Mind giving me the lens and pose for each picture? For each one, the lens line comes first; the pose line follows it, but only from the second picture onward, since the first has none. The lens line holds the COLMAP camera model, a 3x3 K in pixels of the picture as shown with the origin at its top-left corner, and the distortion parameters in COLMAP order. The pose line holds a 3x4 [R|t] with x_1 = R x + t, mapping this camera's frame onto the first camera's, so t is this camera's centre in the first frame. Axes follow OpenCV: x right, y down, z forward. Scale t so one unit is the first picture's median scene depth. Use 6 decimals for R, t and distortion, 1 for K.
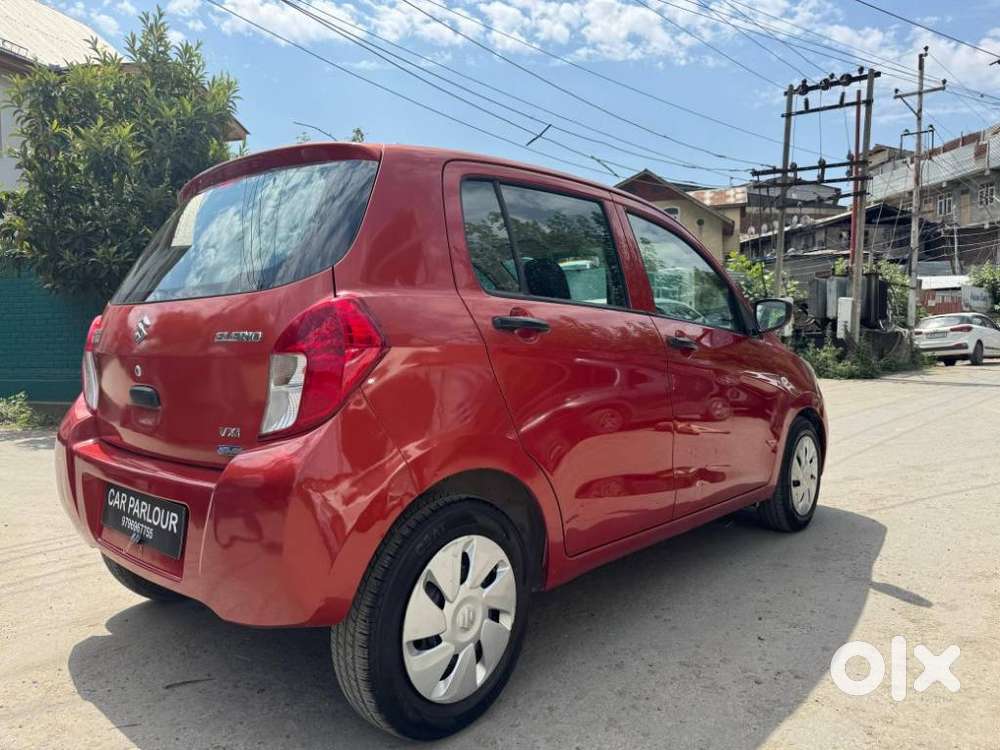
lens RADIAL K [[731.5, 0, 497.2], [0, 731.5, 367.7], [0, 0, 1]] dist [-0.006670, -0.003216]
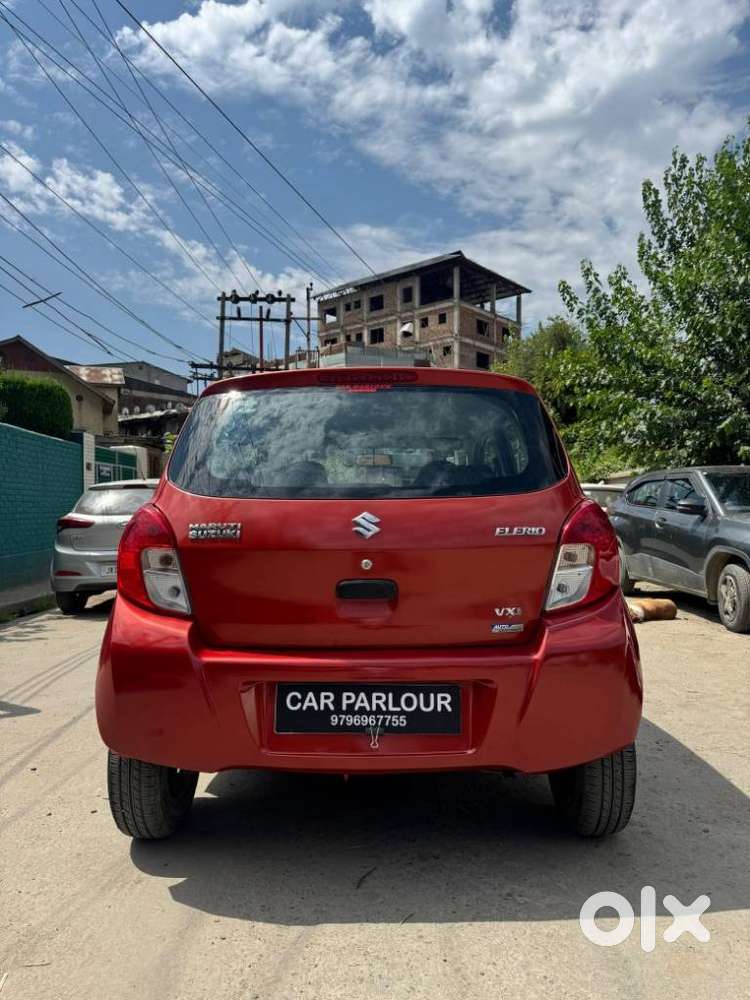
lens RADIAL K [[731.5, 0, 370.7], [0, 731.5, 469.9], [0, 0, 1]] dist [-0.006670, -0.003216]
pose [[0.757210, 0.050827, 0.651191, -0.129195], [0.016239, 0.995195, -0.096560, -0.002799], [-0.652969, 0.083691, 0.752746, 0.024189]]
